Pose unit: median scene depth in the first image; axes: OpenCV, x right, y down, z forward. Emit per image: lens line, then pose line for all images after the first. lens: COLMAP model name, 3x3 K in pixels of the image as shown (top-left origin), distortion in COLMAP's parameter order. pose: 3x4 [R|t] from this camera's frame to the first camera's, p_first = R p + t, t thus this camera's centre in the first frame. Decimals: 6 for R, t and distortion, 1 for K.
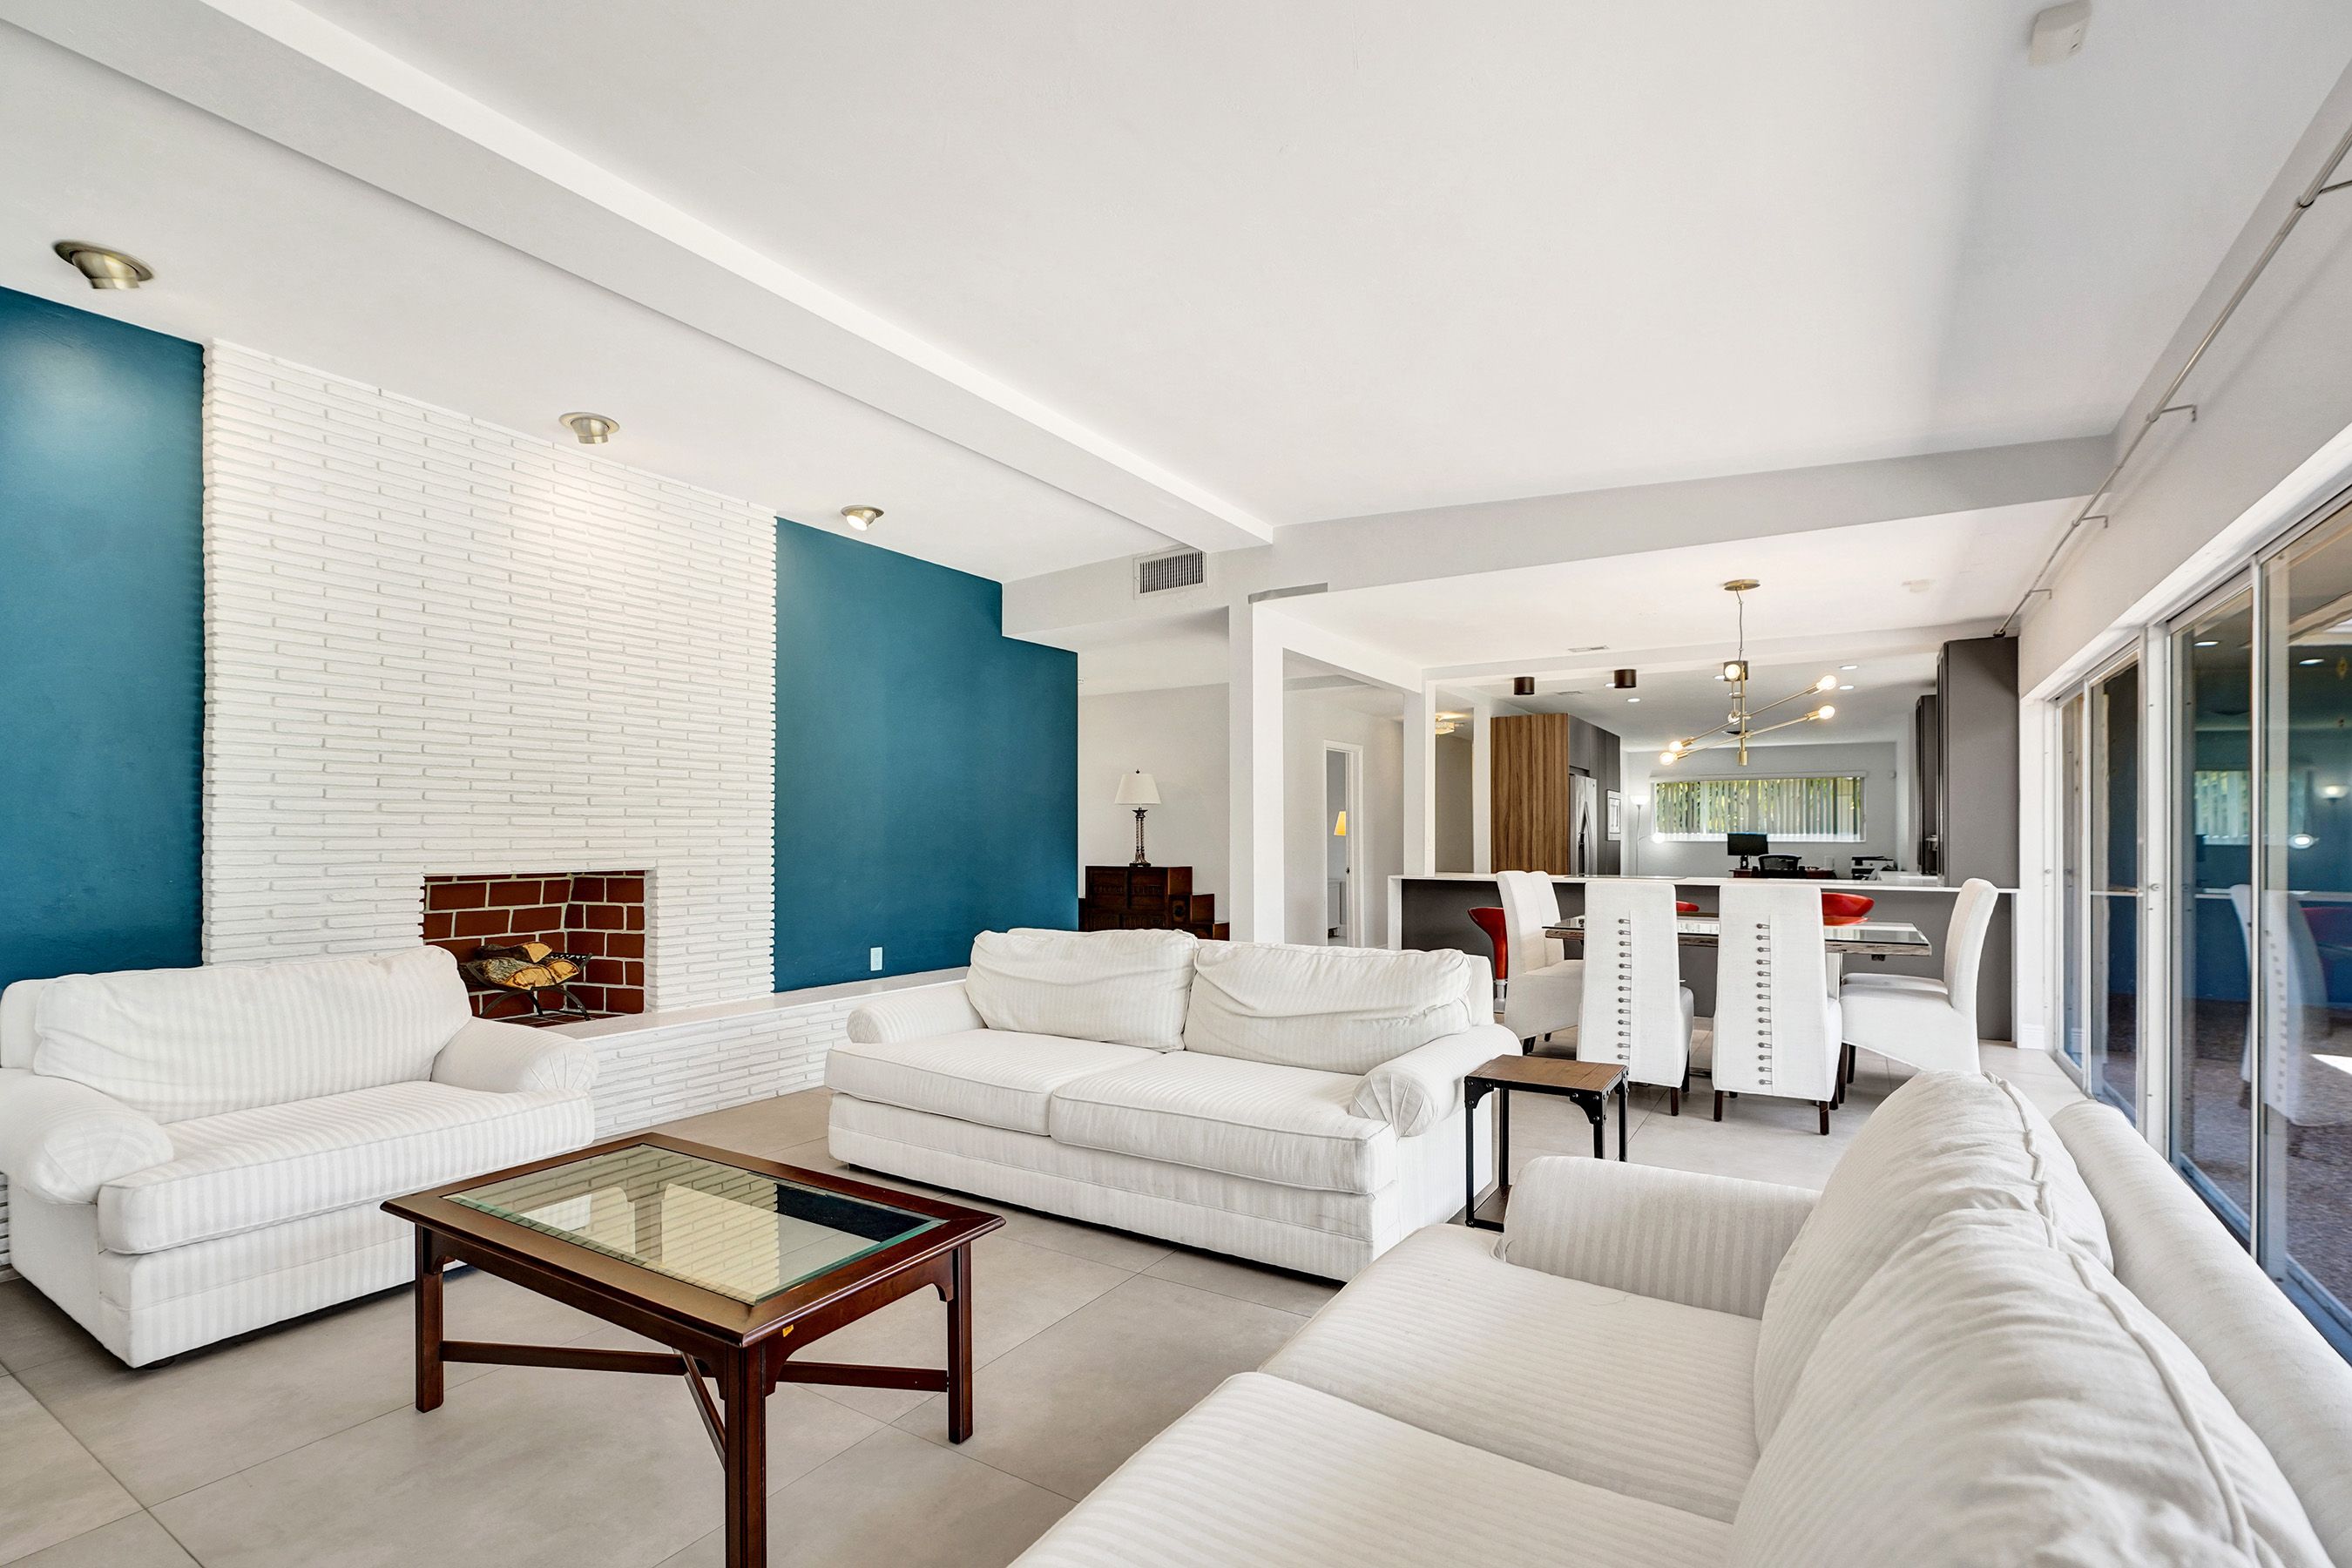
lens RADIAL K [[1070.6, 0, 1165.9], [0, 1070.6, 834.3], [0, 0, 1]] dist [-0.002856, 0.000852]
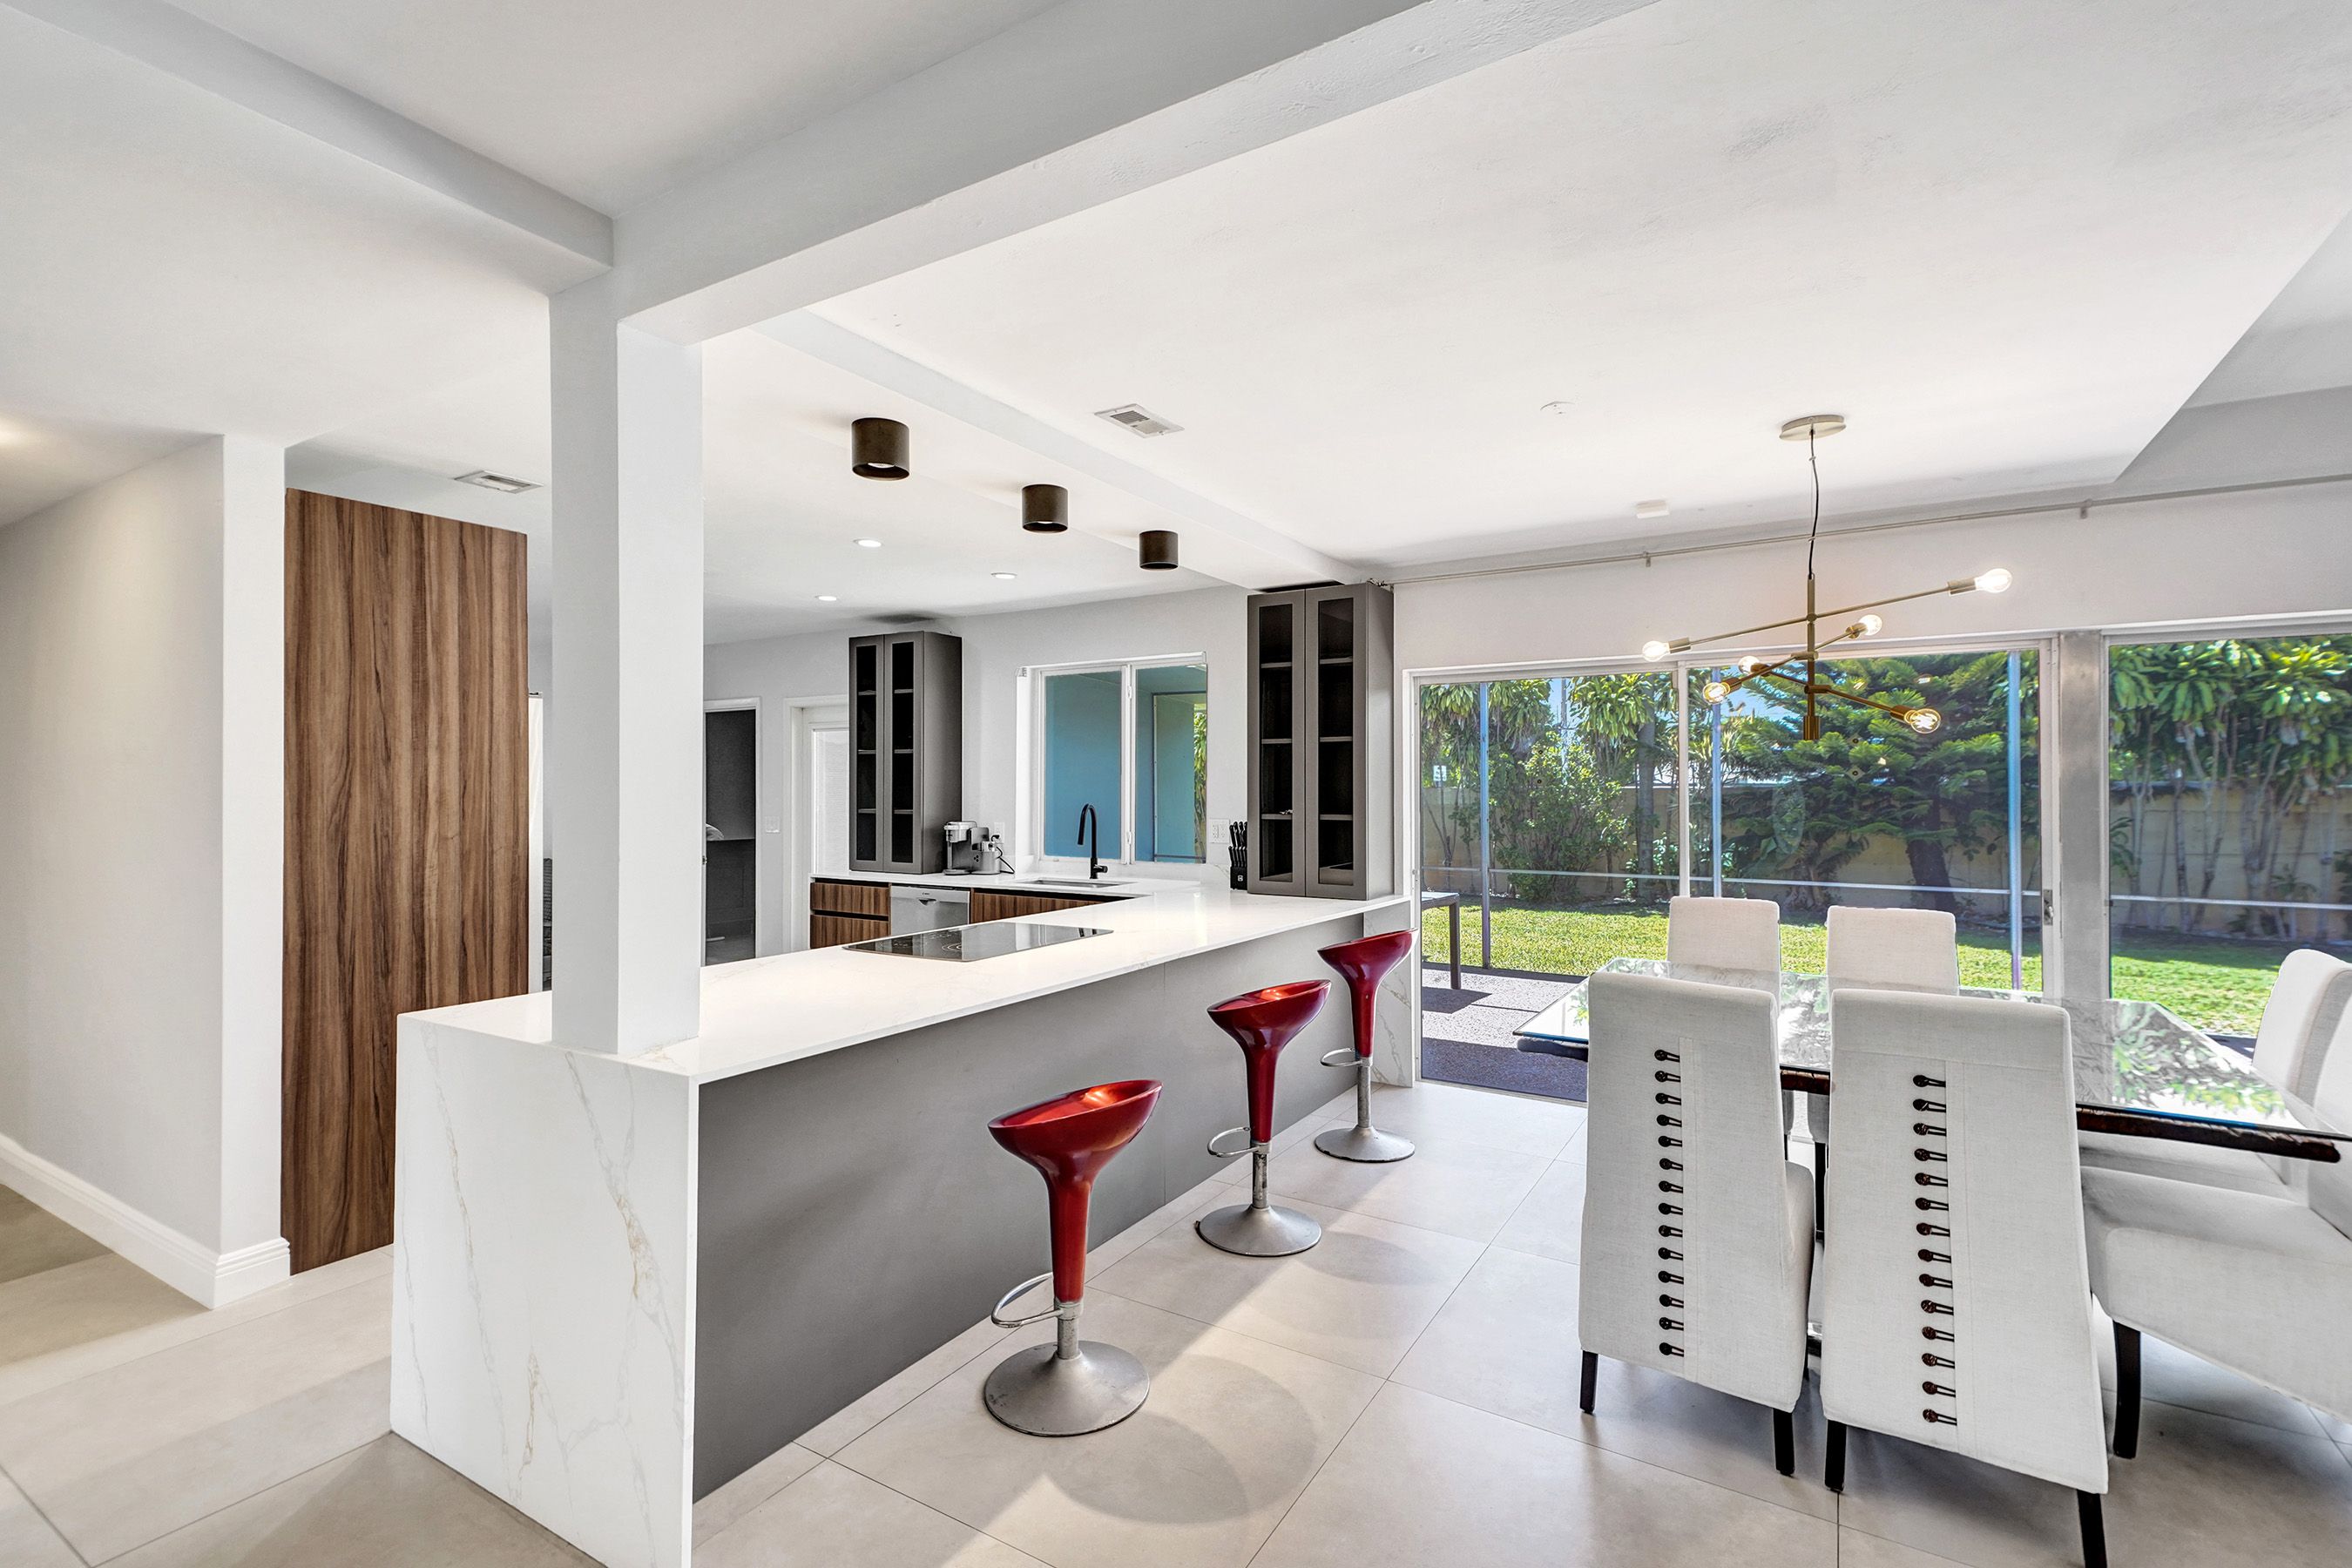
lens RADIAL K [[1070.6, 0, 1166.2], [0, 1070.6, 780.7], [0, 0, 1]] dist [-0.002856, 0.000852]
pose [[-0.024705, 0.006803, 0.999672, -0.021586], [0.001056, 0.999976, -0.006779, -0.021633], [-0.999694, 0.000888, -0.024712, 0.834706]]
